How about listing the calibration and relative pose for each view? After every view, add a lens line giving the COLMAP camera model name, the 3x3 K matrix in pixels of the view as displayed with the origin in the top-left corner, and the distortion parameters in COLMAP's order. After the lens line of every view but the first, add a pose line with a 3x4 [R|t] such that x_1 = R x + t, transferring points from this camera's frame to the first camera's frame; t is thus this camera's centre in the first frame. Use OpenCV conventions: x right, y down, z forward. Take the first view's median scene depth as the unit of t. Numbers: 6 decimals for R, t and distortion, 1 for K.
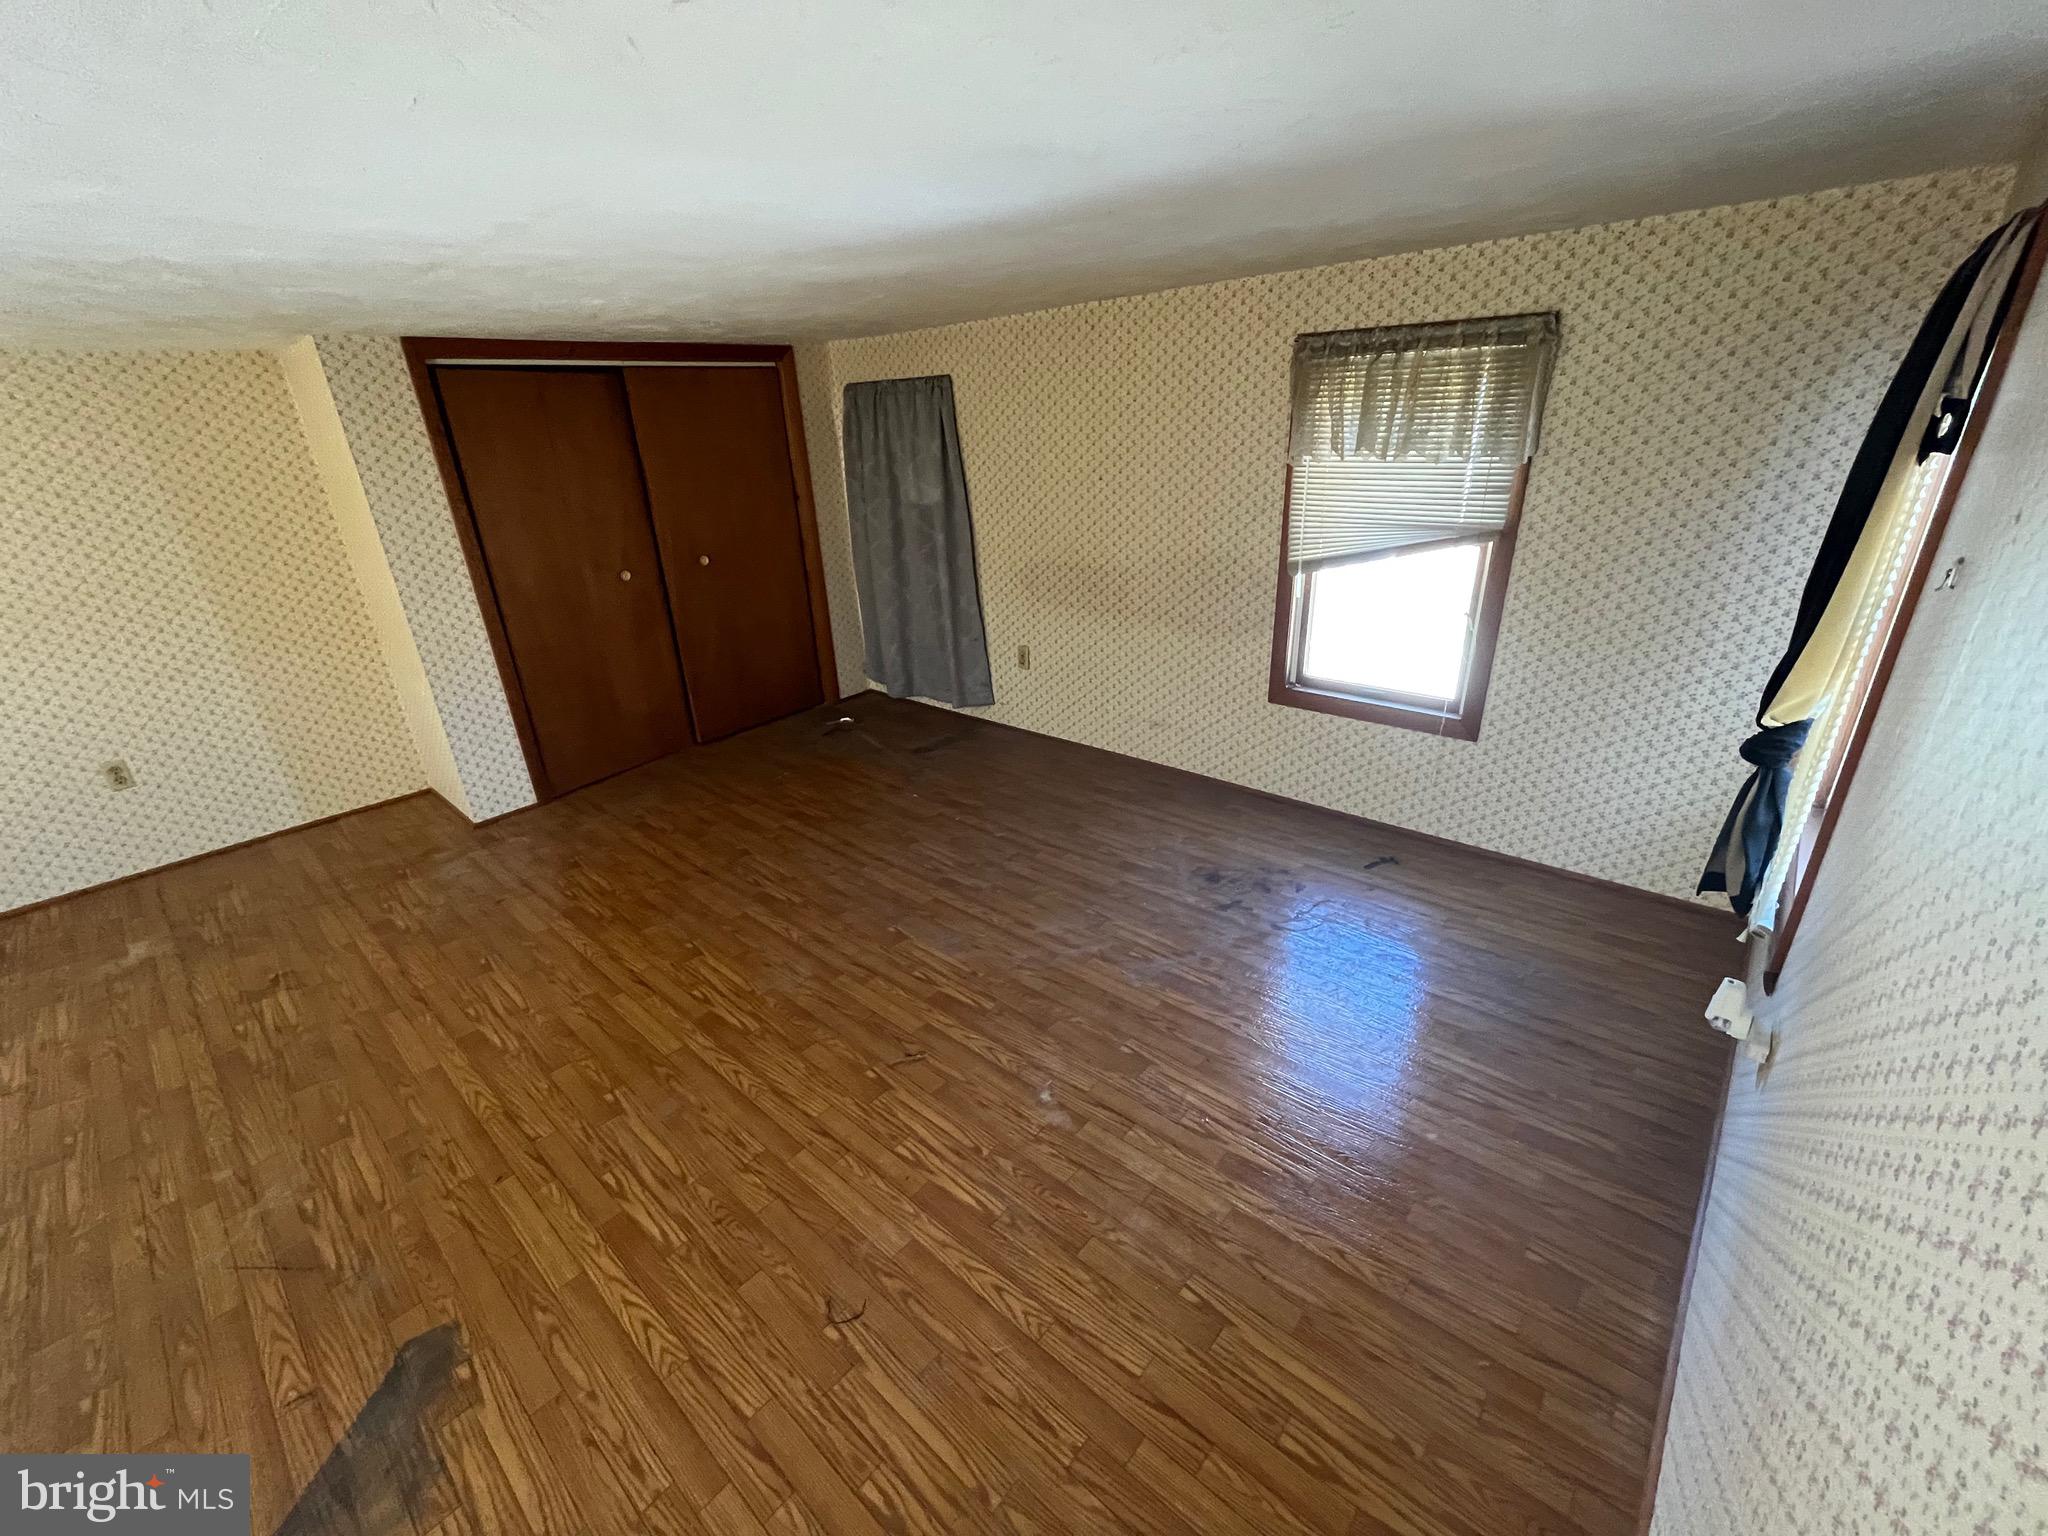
lens RADIAL K [[826.9, 0, 1022.4], [0, 826.9, 765.0], [0, 0, 1]] dist [-0.001993, -0.000392]
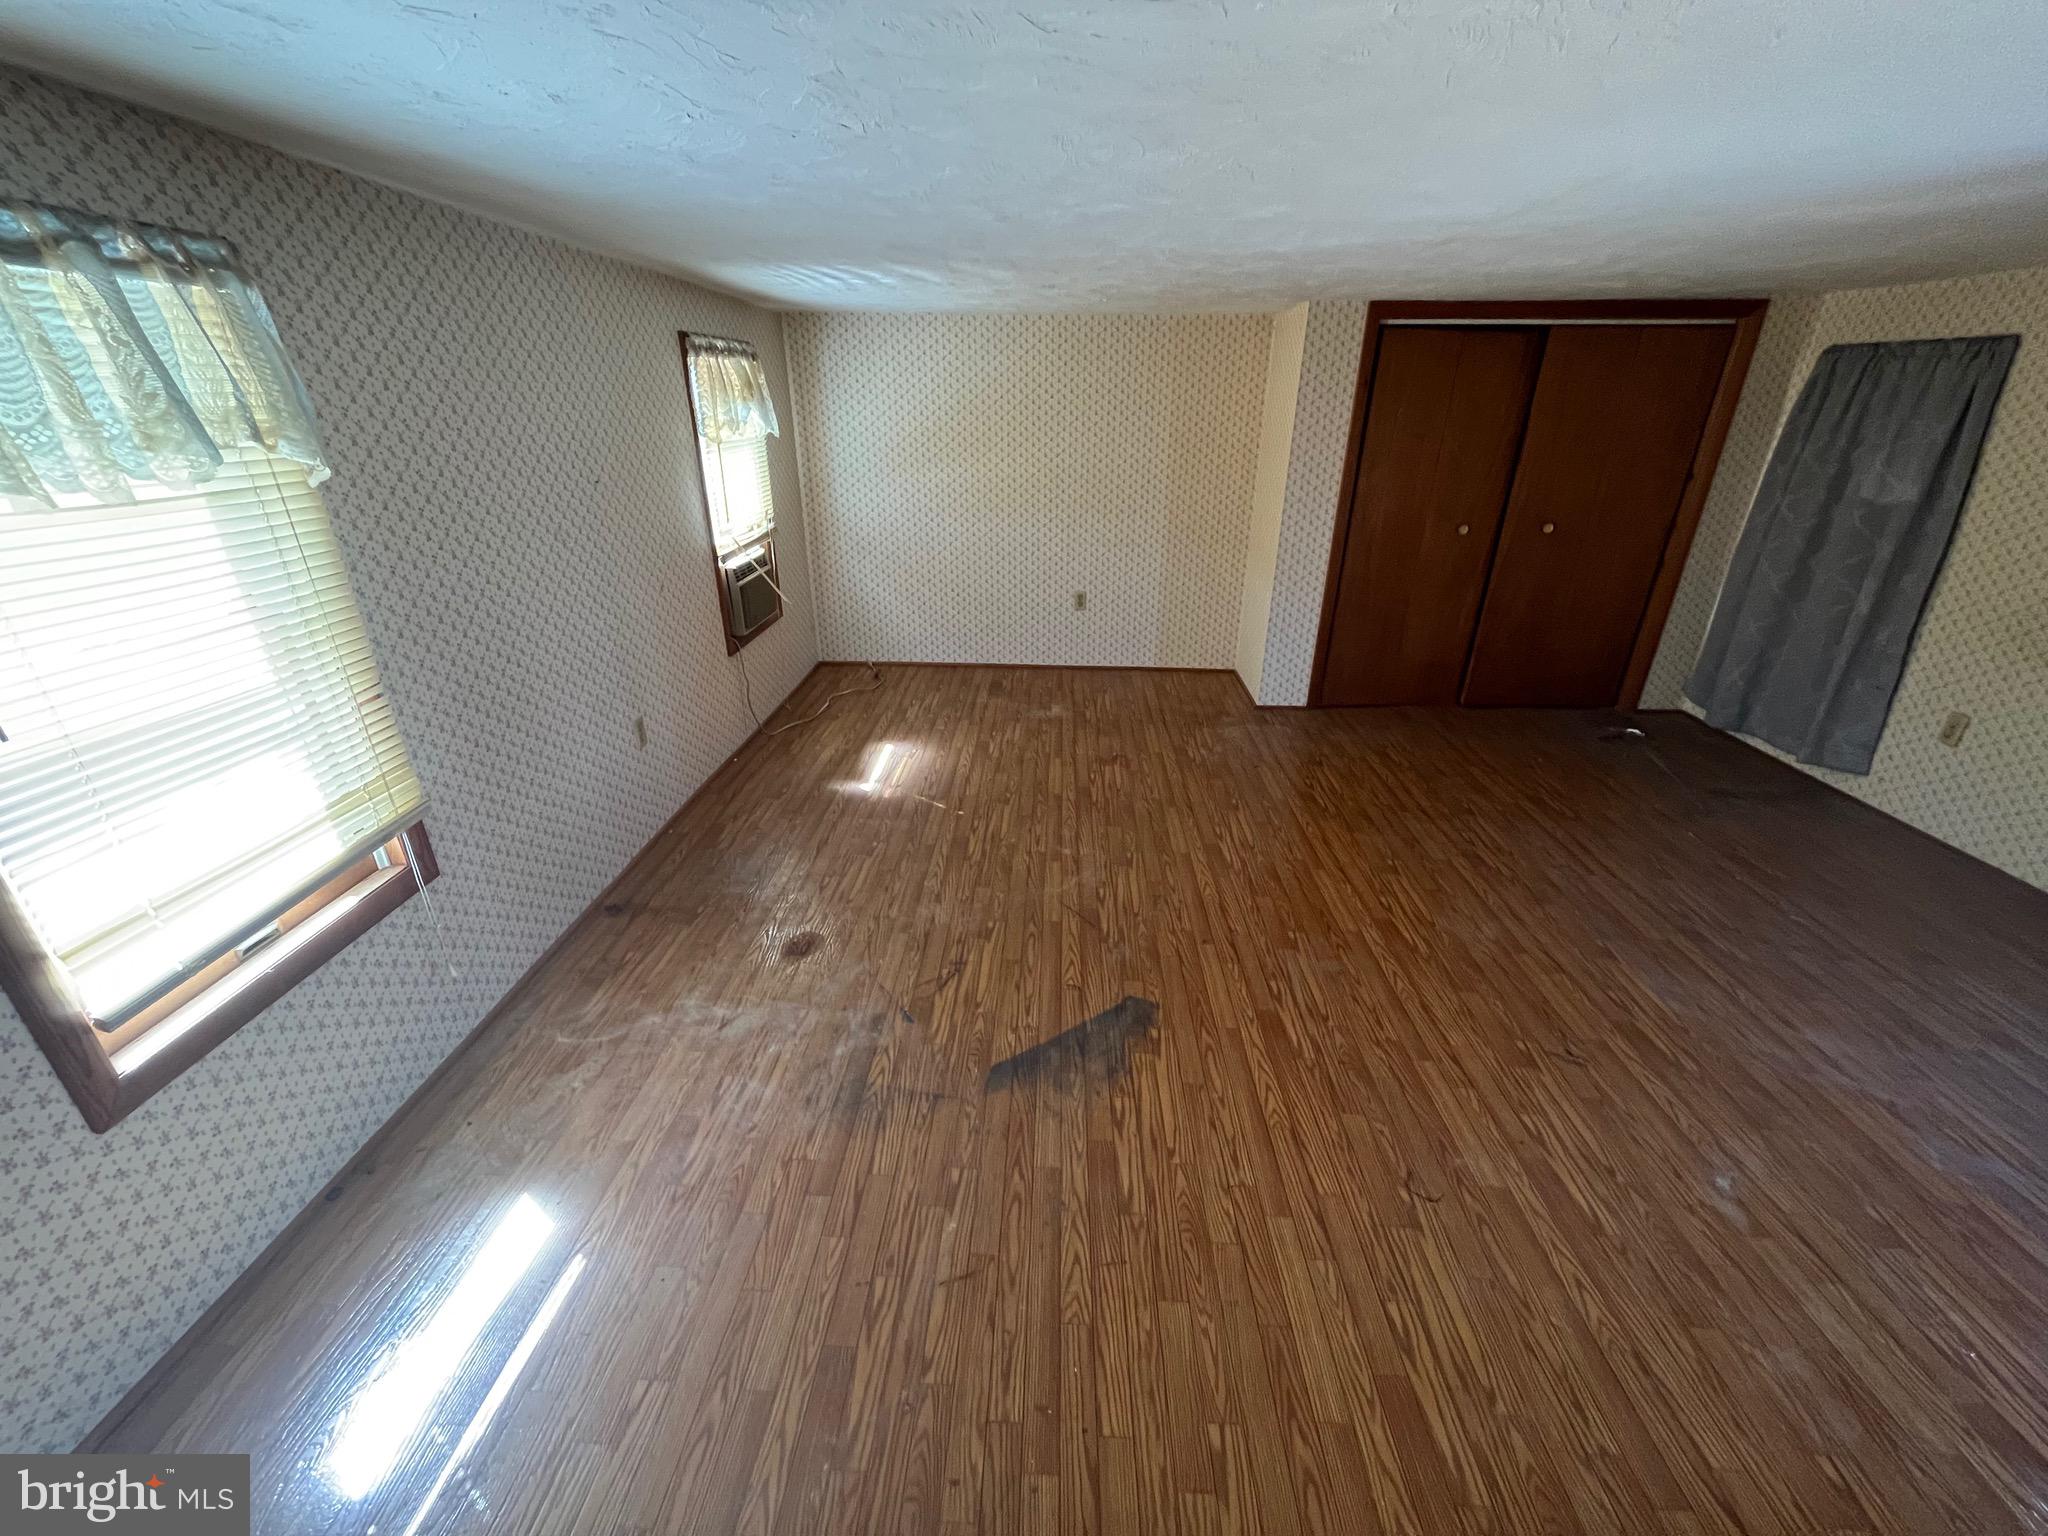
lens RADIAL K [[826.9, 0, 1022.4], [0, 826.9, 765.0], [0, 0, 1]] dist [-0.001993, -0.000392]
pose [[0.622268, 0.362097, -0.694023, 0.006674], [-0.334334, 0.924591, 0.182626, 0.045034], [0.707816, 0.118393, 0.696405, -0.093822]]
